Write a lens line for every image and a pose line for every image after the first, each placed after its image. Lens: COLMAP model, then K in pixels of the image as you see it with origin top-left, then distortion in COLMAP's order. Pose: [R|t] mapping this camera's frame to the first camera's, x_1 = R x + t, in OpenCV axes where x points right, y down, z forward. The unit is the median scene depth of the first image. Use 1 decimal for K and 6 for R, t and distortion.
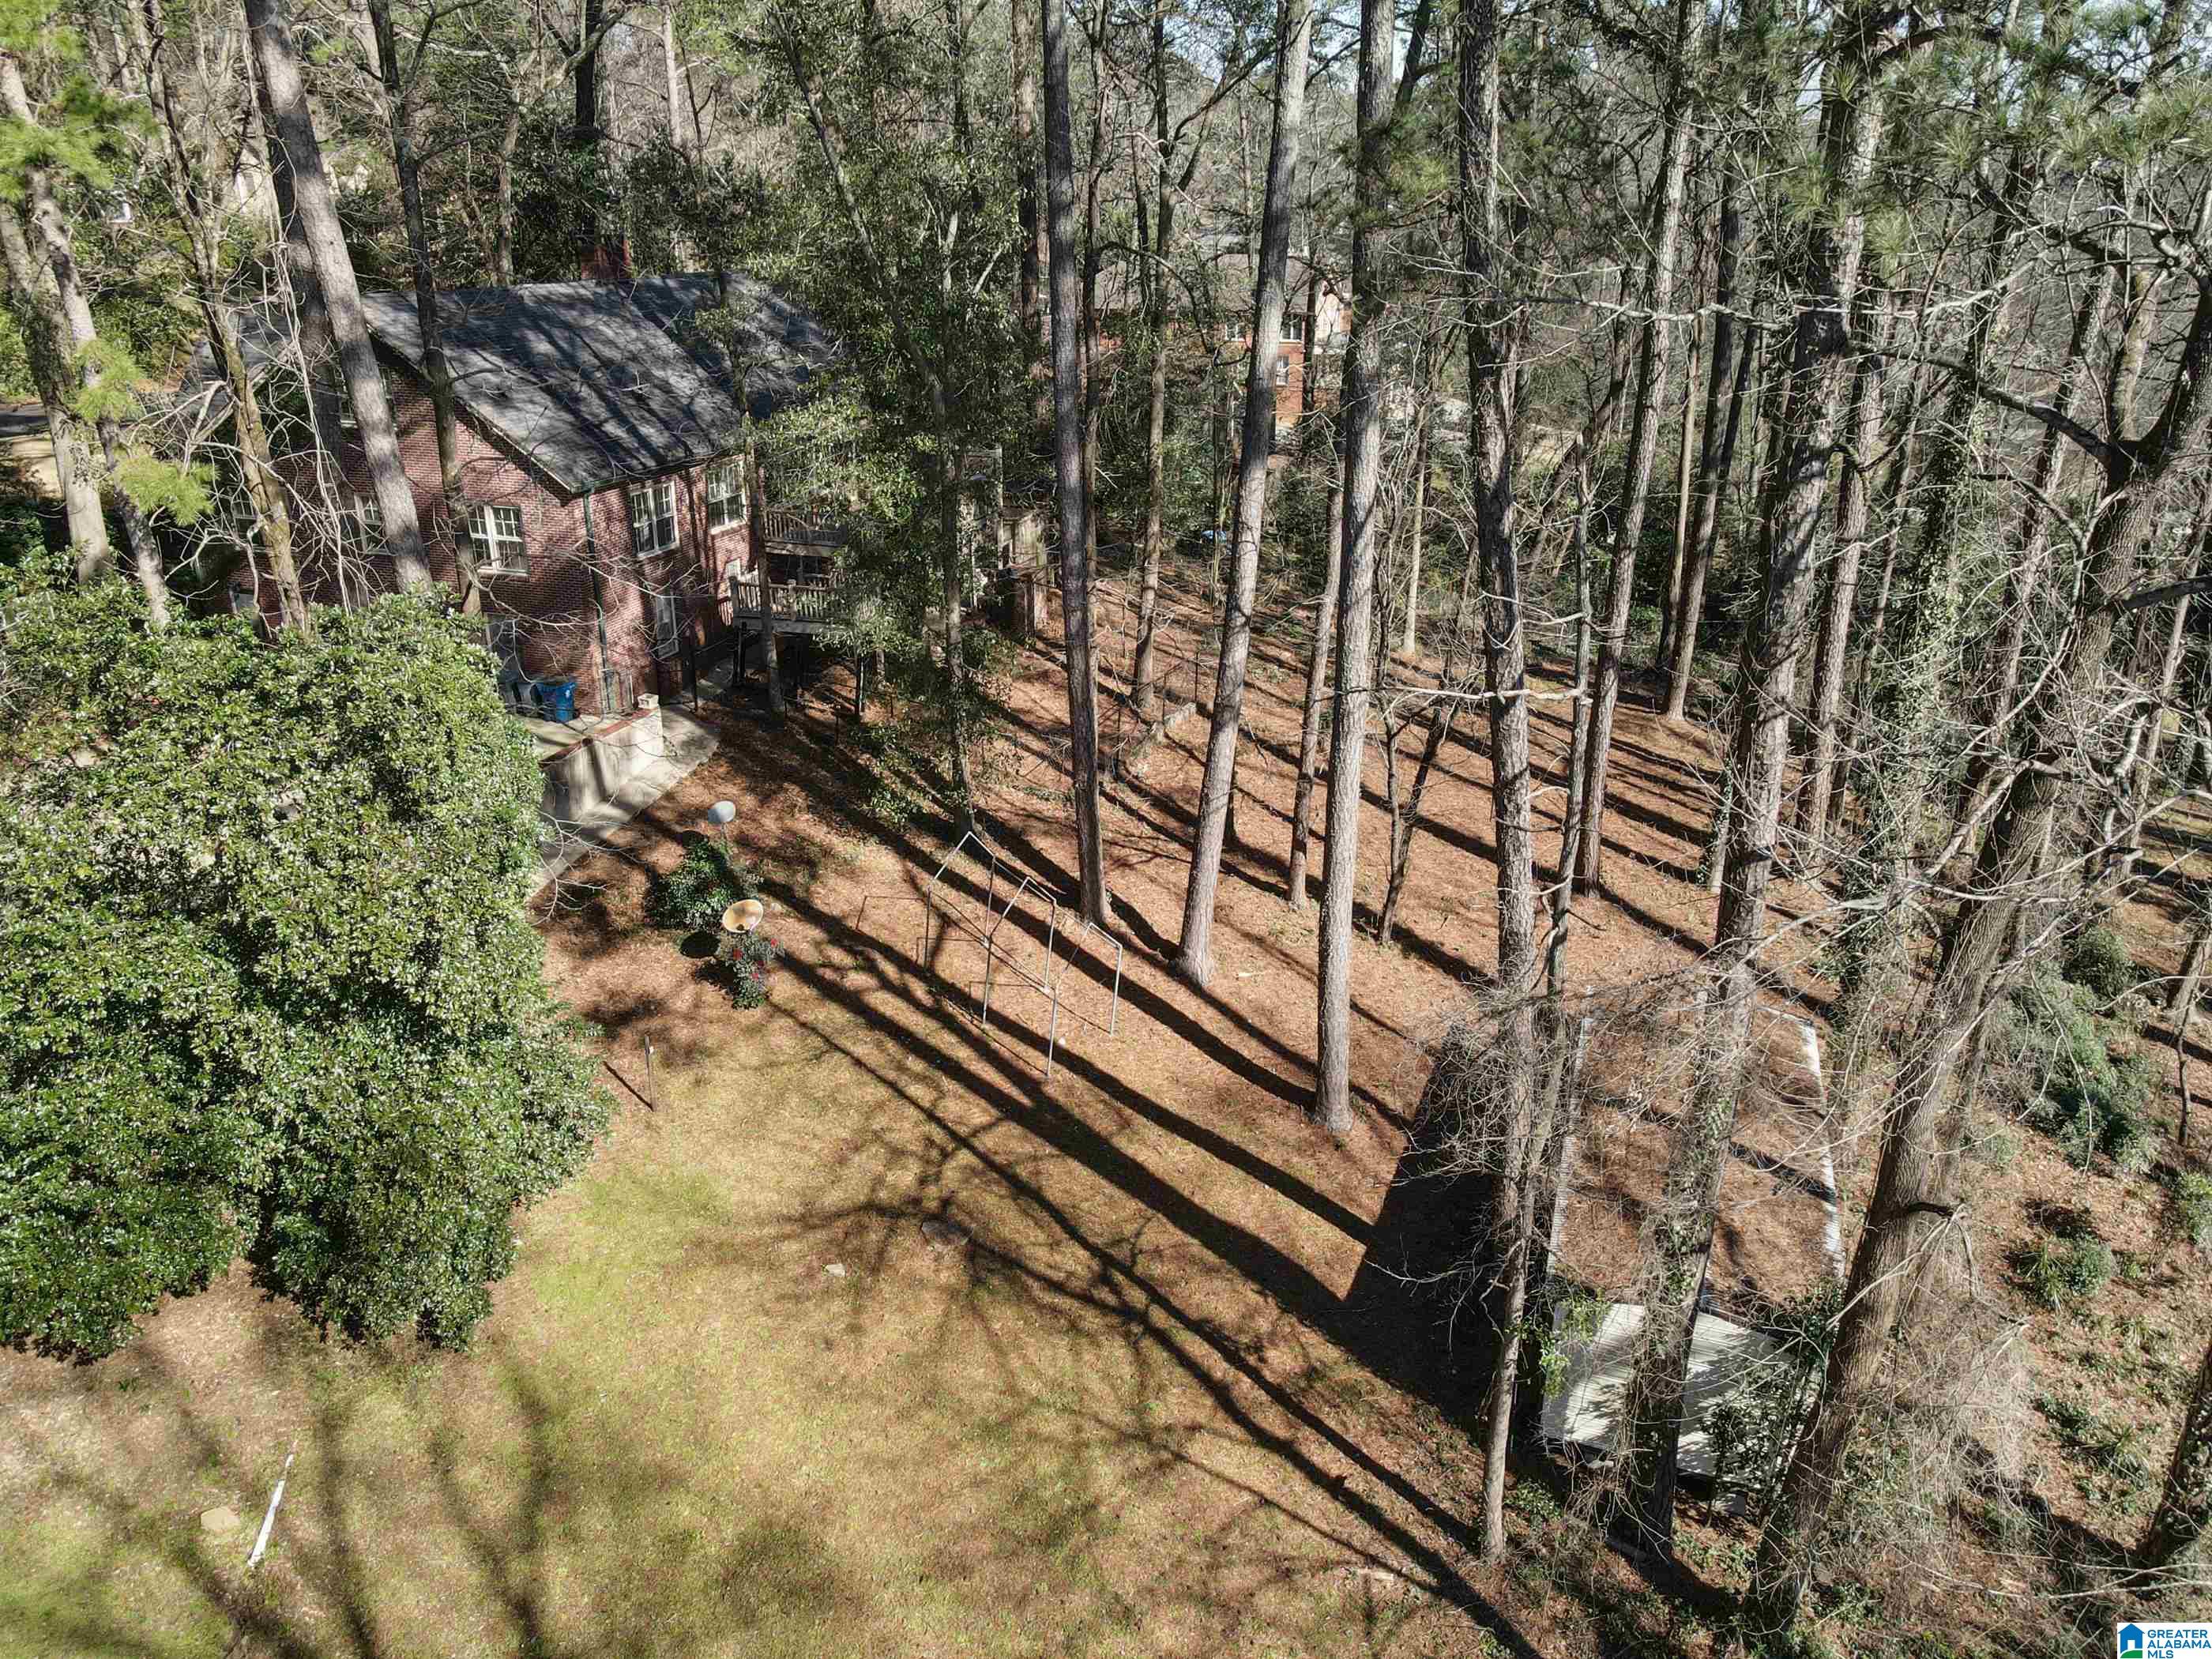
lens RADIAL K [[1687.3, 0, 1090.1], [0, 1687.3, 728.2], [0, 0, 1]] dist [0.008097, 0.006255]
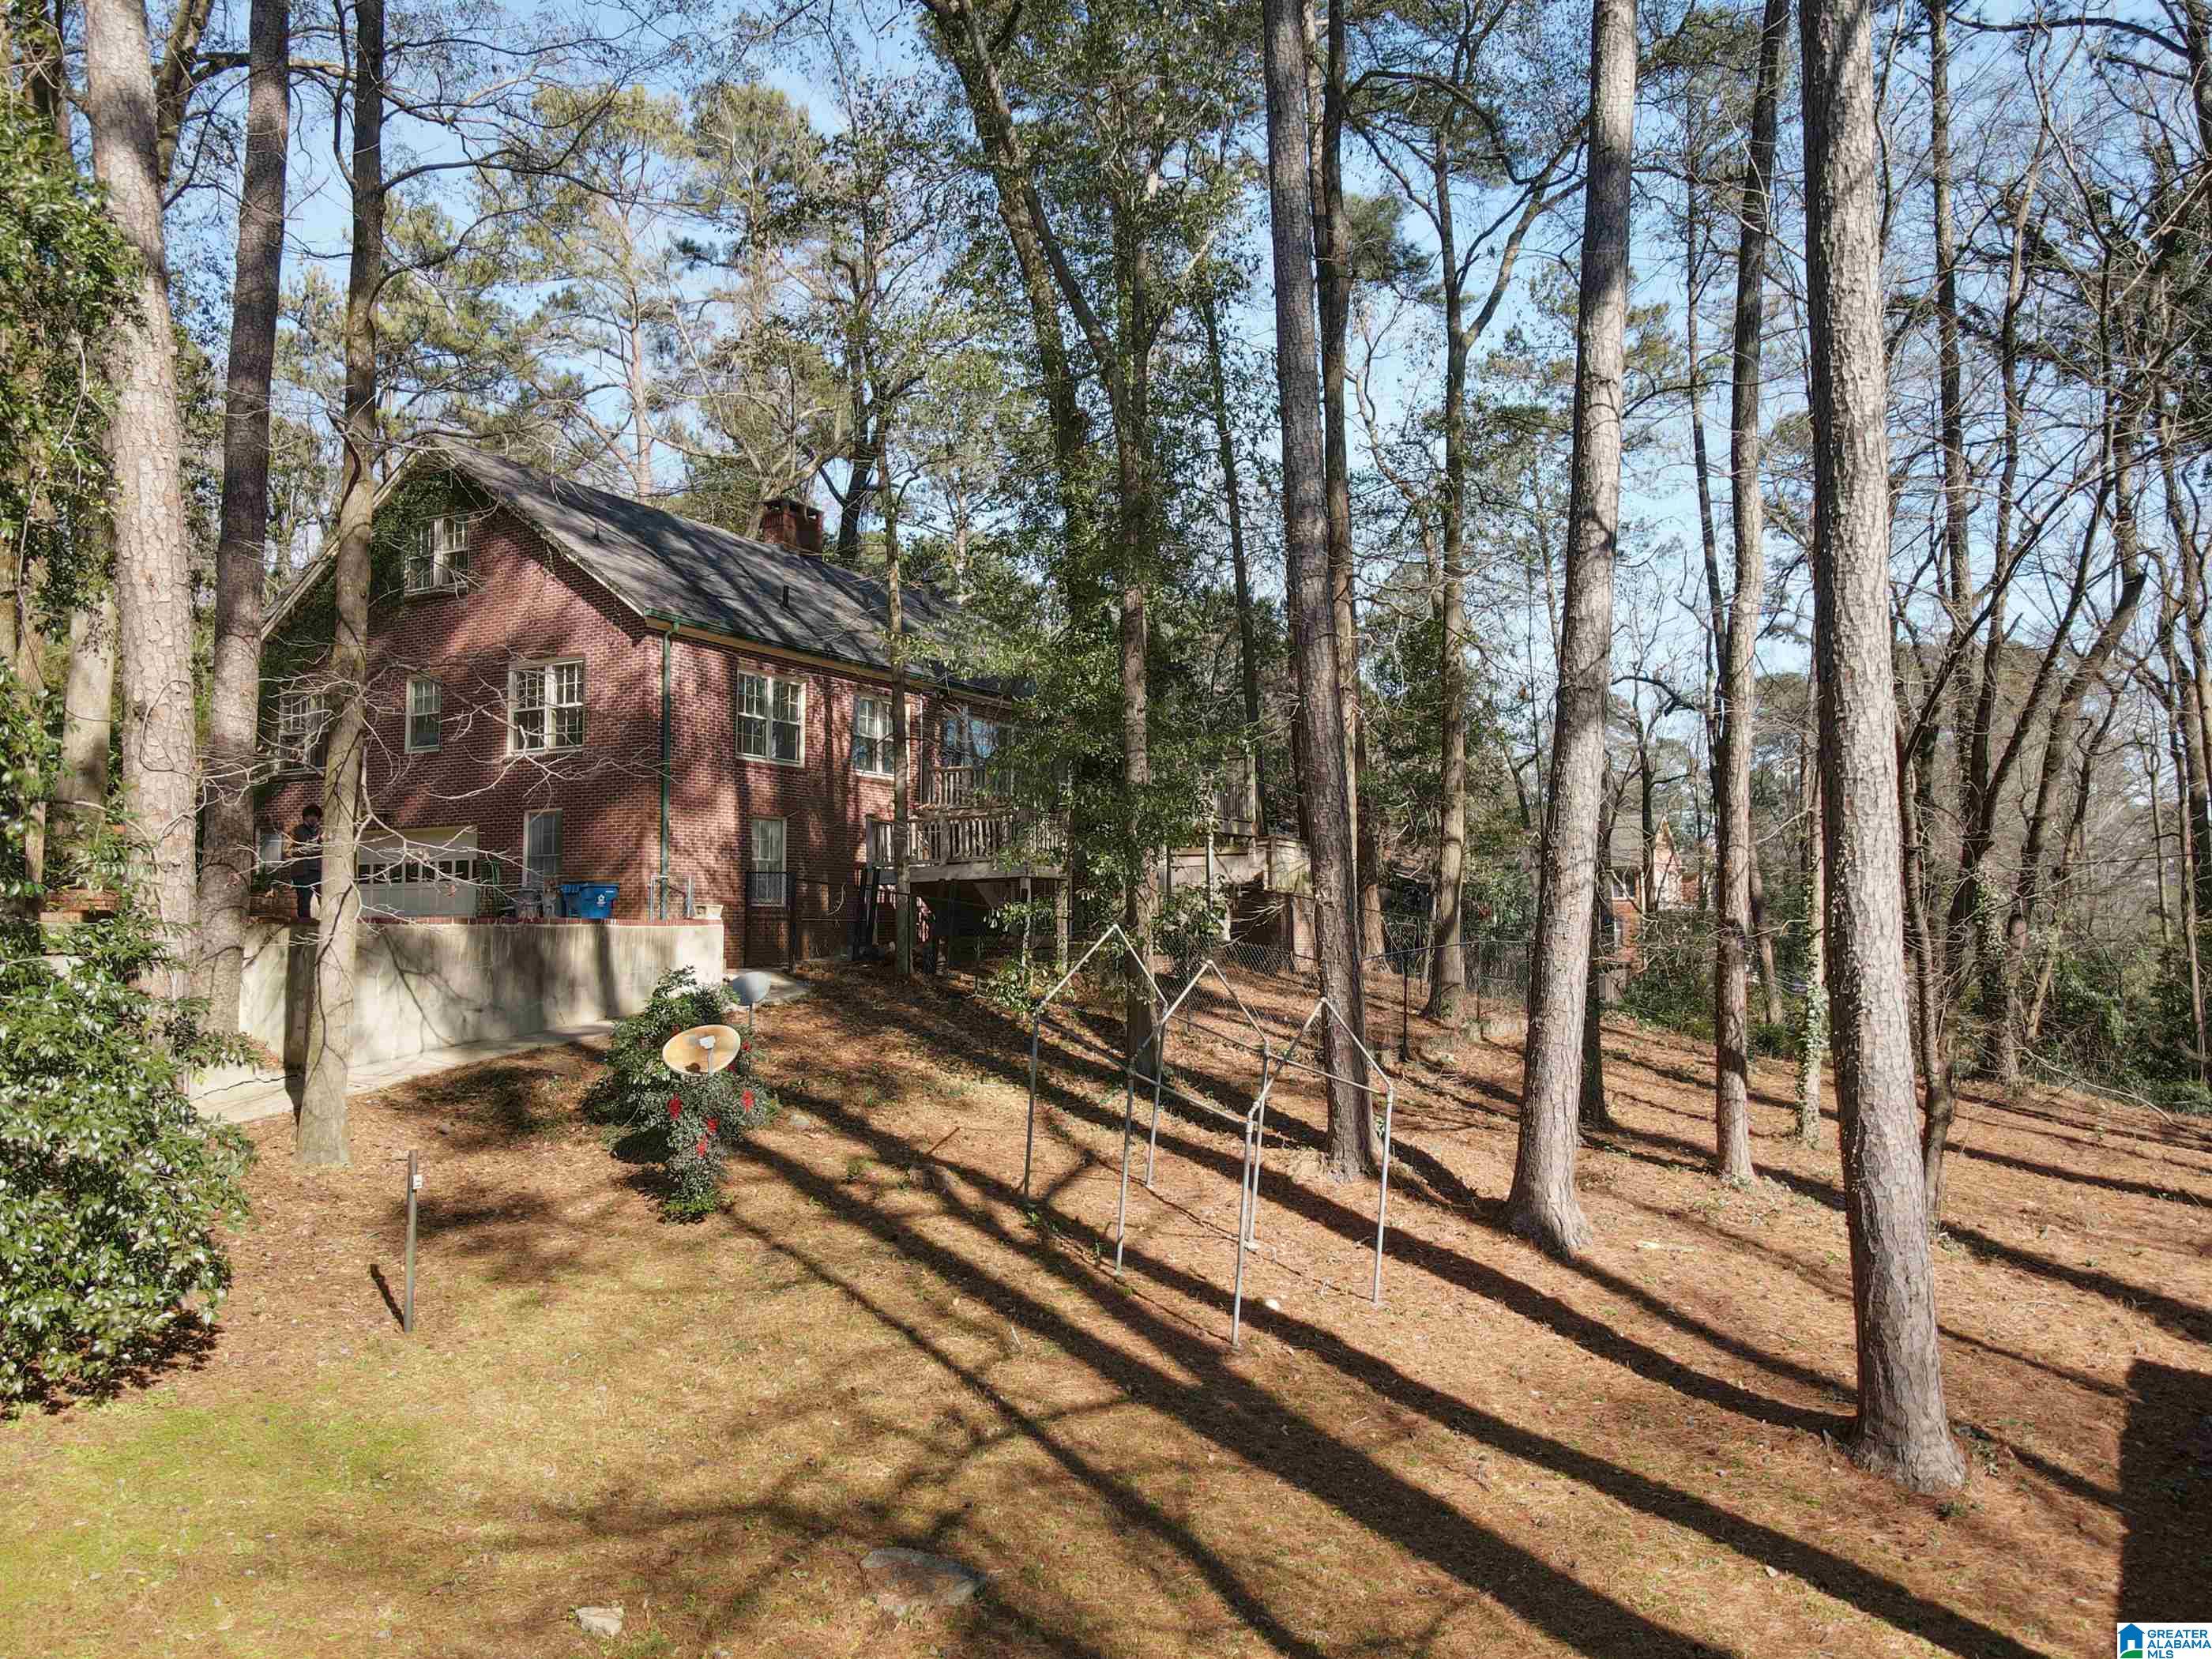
lens RADIAL K [[1687.3, 0, 1090.1], [0, 1687.3, 728.2], [0, 0, 1]] dist [0.008097, 0.006255]
pose [[0.982624, -0.021497, -0.184357, 0.024534], [-0.053503, 0.918300, -0.392254, 0.229292], [0.177727, 0.395302, 0.901193, 0.486799]]
